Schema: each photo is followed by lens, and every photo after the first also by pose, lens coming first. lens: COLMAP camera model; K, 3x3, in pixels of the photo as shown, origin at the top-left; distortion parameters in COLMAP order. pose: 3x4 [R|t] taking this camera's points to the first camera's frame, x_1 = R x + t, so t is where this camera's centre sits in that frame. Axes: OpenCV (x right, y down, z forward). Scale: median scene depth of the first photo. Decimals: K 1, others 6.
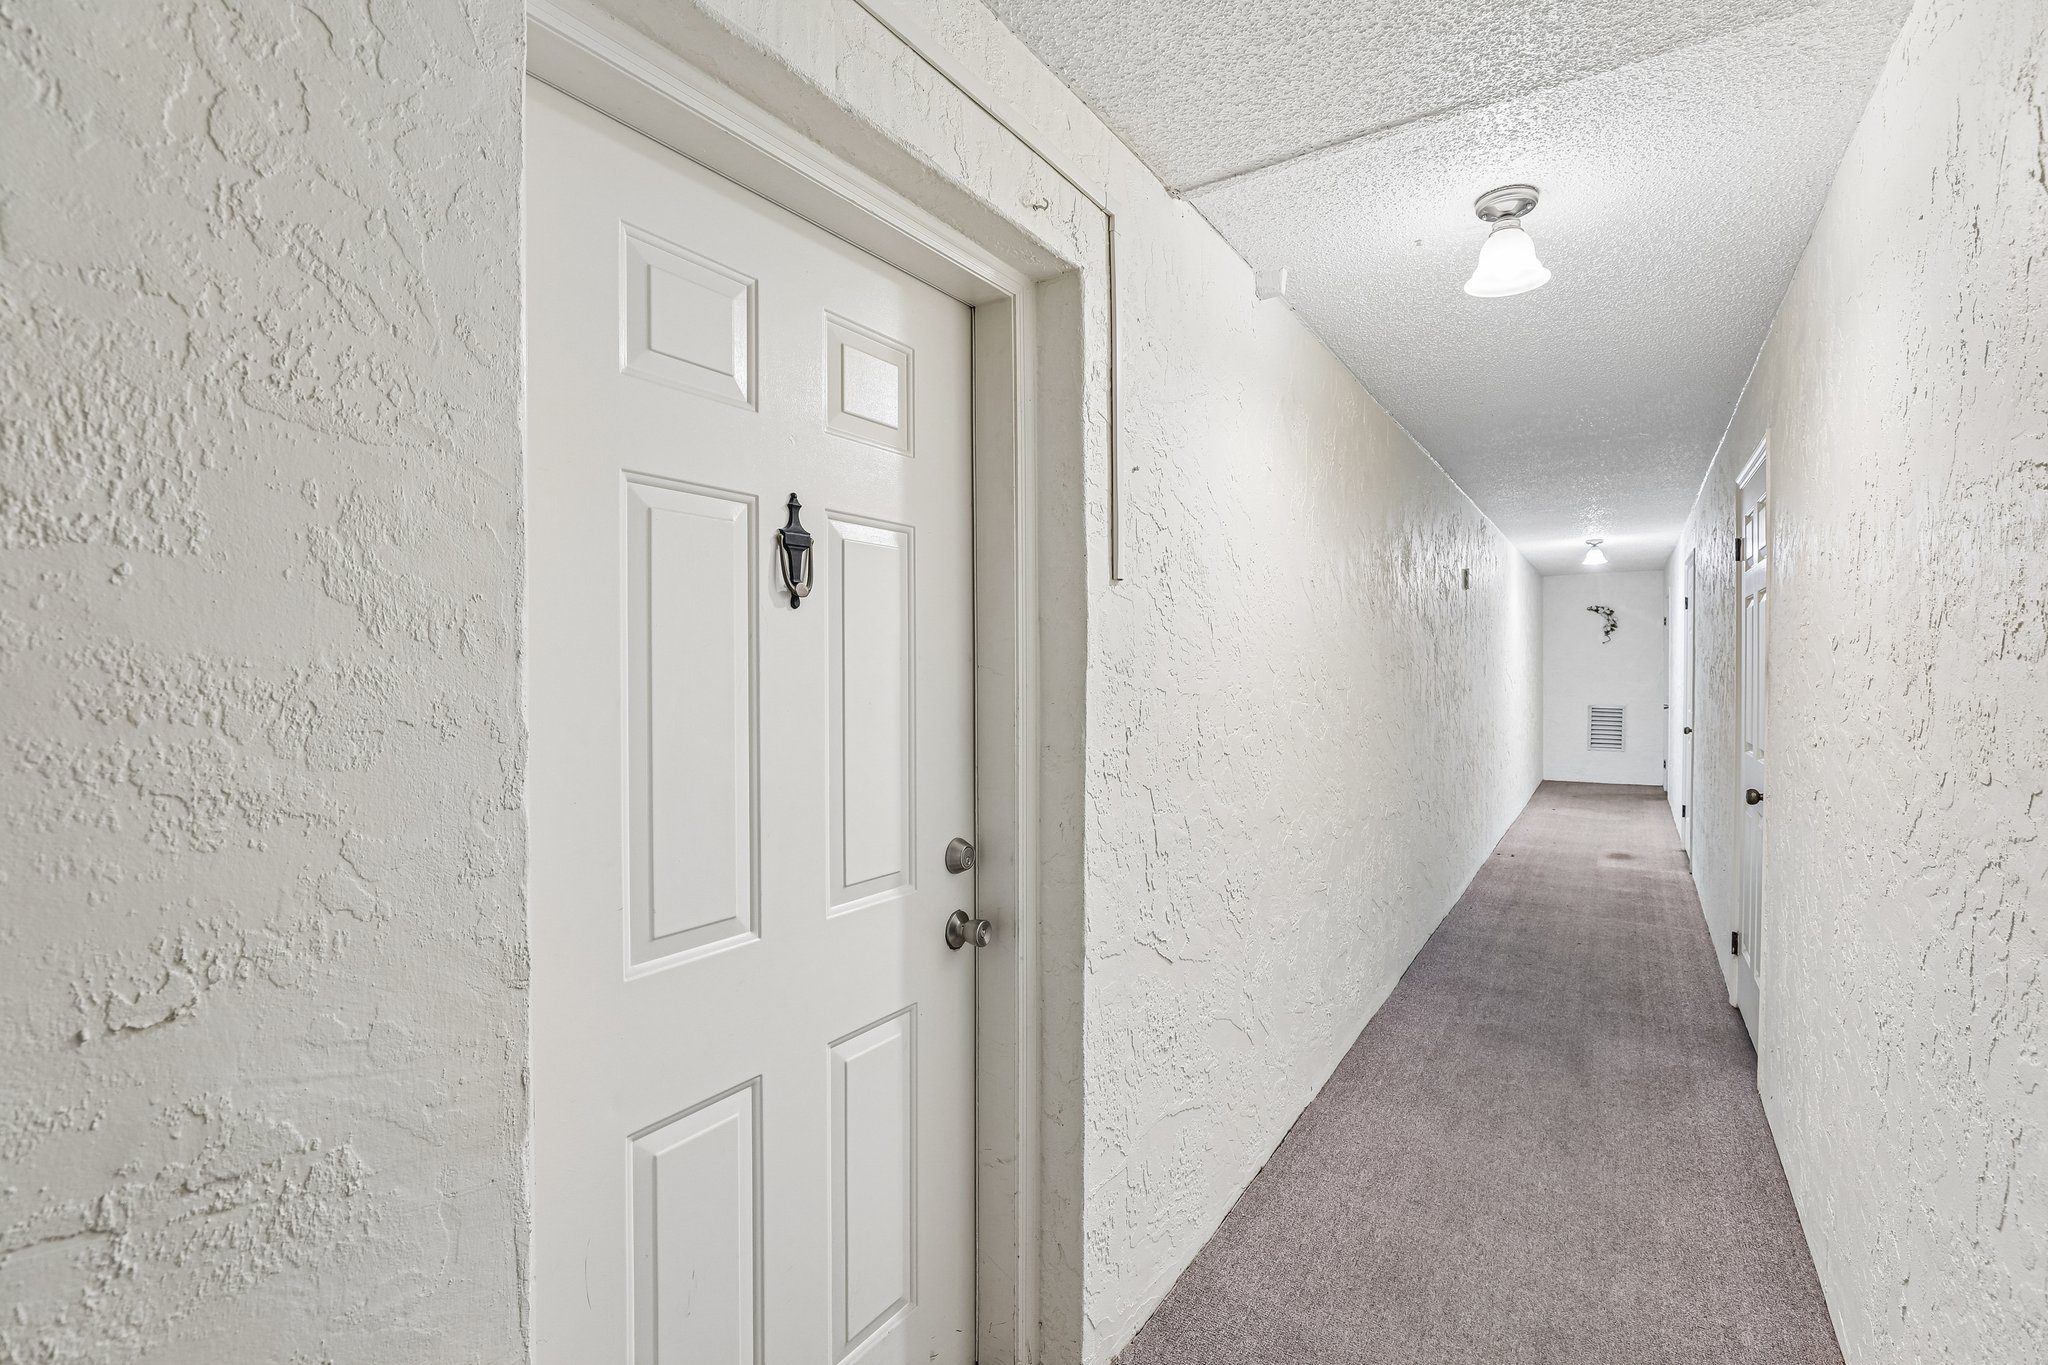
lens RADIAL K [[936.3, 0, 1026.4], [0, 936.3, 679.4], [0, 0, 1]] dist [-0.021123, 0.002201]
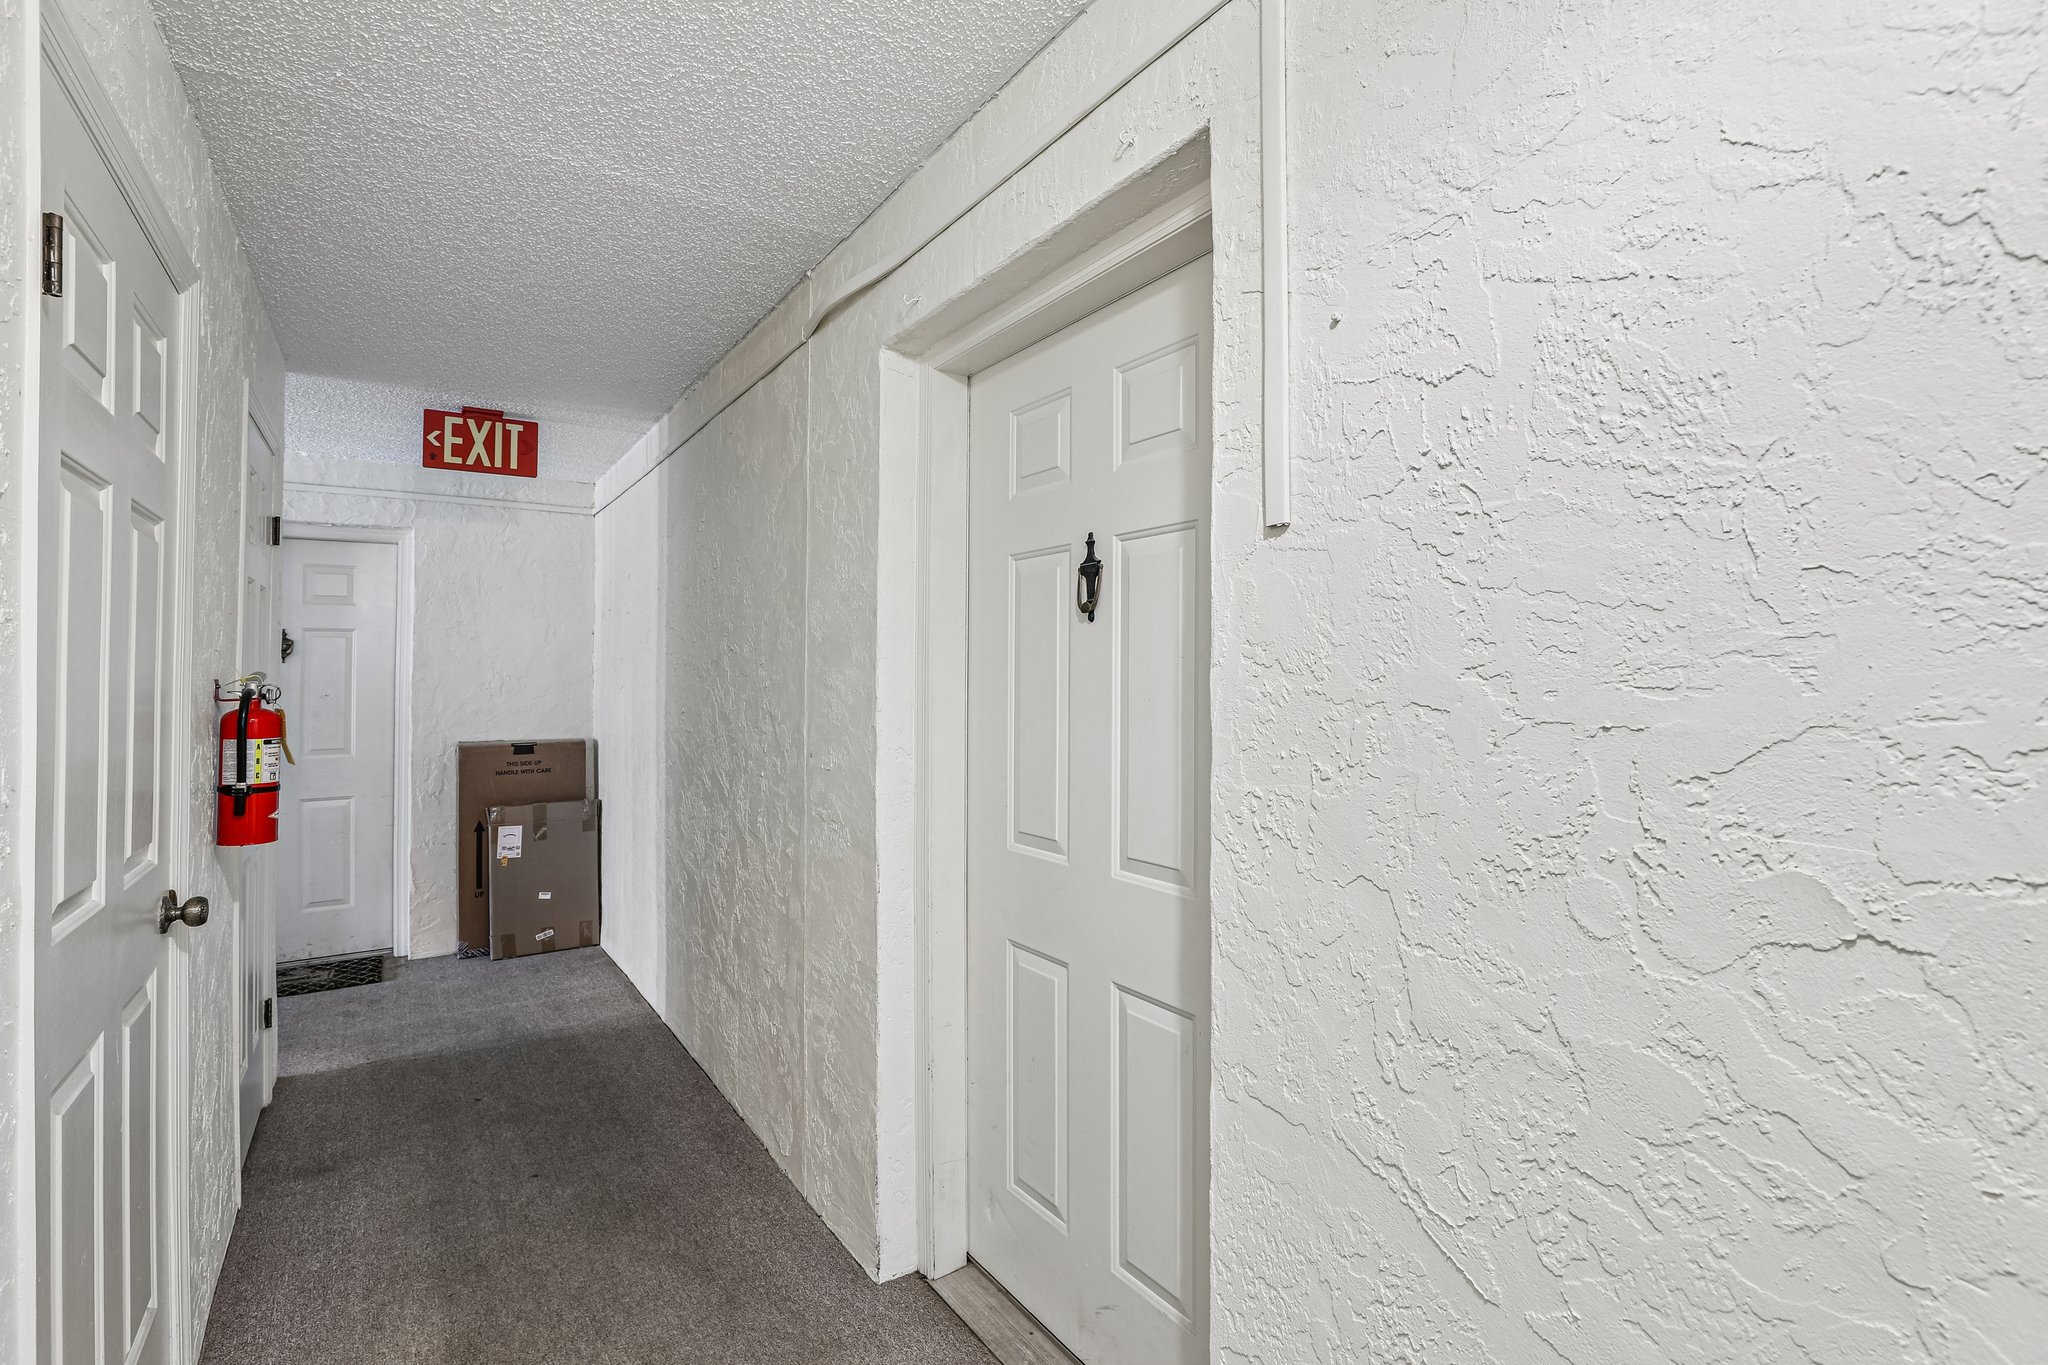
lens RADIAL K [[936.3, 0, 1026.1], [0, 936.3, 672.8], [0, 0, 1]] dist [-0.021123, 0.002201]
pose [[-0.382174, 0.007517, -0.924060, 0.911286], [-0.001302, 0.999962, 0.008673, -0.015849], [0.924089, 0.004518, -0.382150, 1.318886]]
